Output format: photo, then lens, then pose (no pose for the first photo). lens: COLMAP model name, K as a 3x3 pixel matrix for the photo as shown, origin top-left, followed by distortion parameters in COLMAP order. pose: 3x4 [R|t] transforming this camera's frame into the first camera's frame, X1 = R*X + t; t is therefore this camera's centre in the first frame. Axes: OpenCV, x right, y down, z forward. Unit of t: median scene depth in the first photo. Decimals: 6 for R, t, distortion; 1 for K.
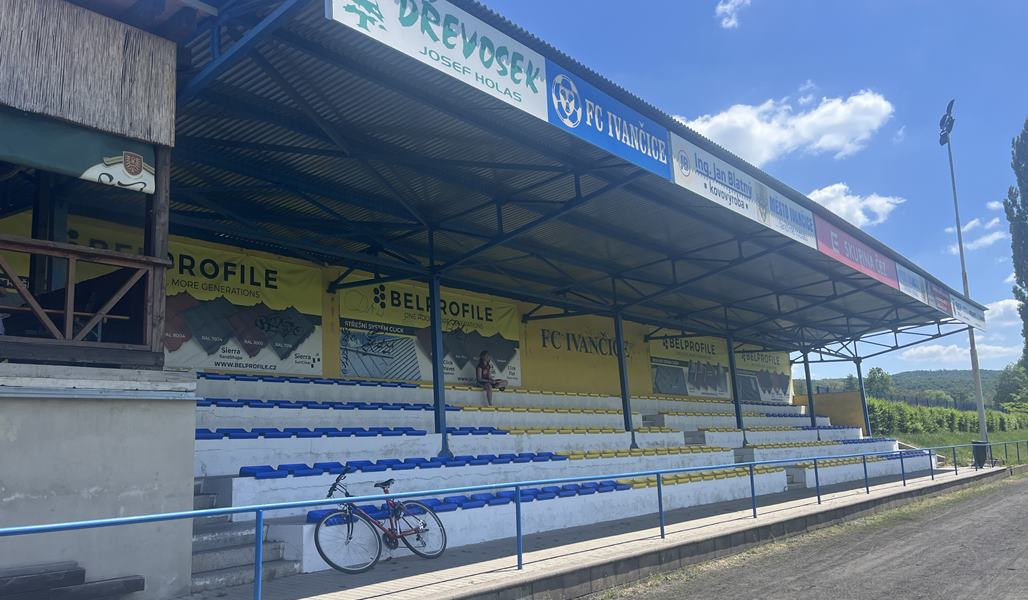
lens RADIAL K [[834.9, 0, 530.7], [0, 834.9, 304.6], [0, 0, 1]] dist [0.037545, -0.028096]
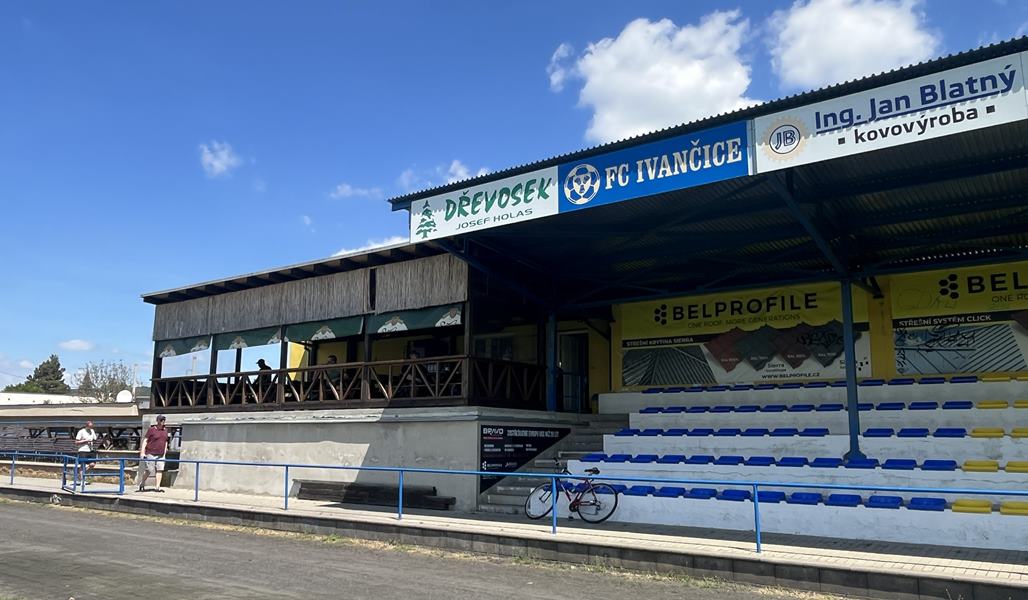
lens RADIAL K [[796.6, 0, 511.5], [0, 796.6, 300.1], [0, 0, 1]] dist [0.007821, -0.005866]
pose [[0.014455, -0.139990, -0.990047, 1.156946], [0.161683, 0.977448, -0.135847, 0.077025], [0.986737, -0.158110, 0.036763, 0.764439]]
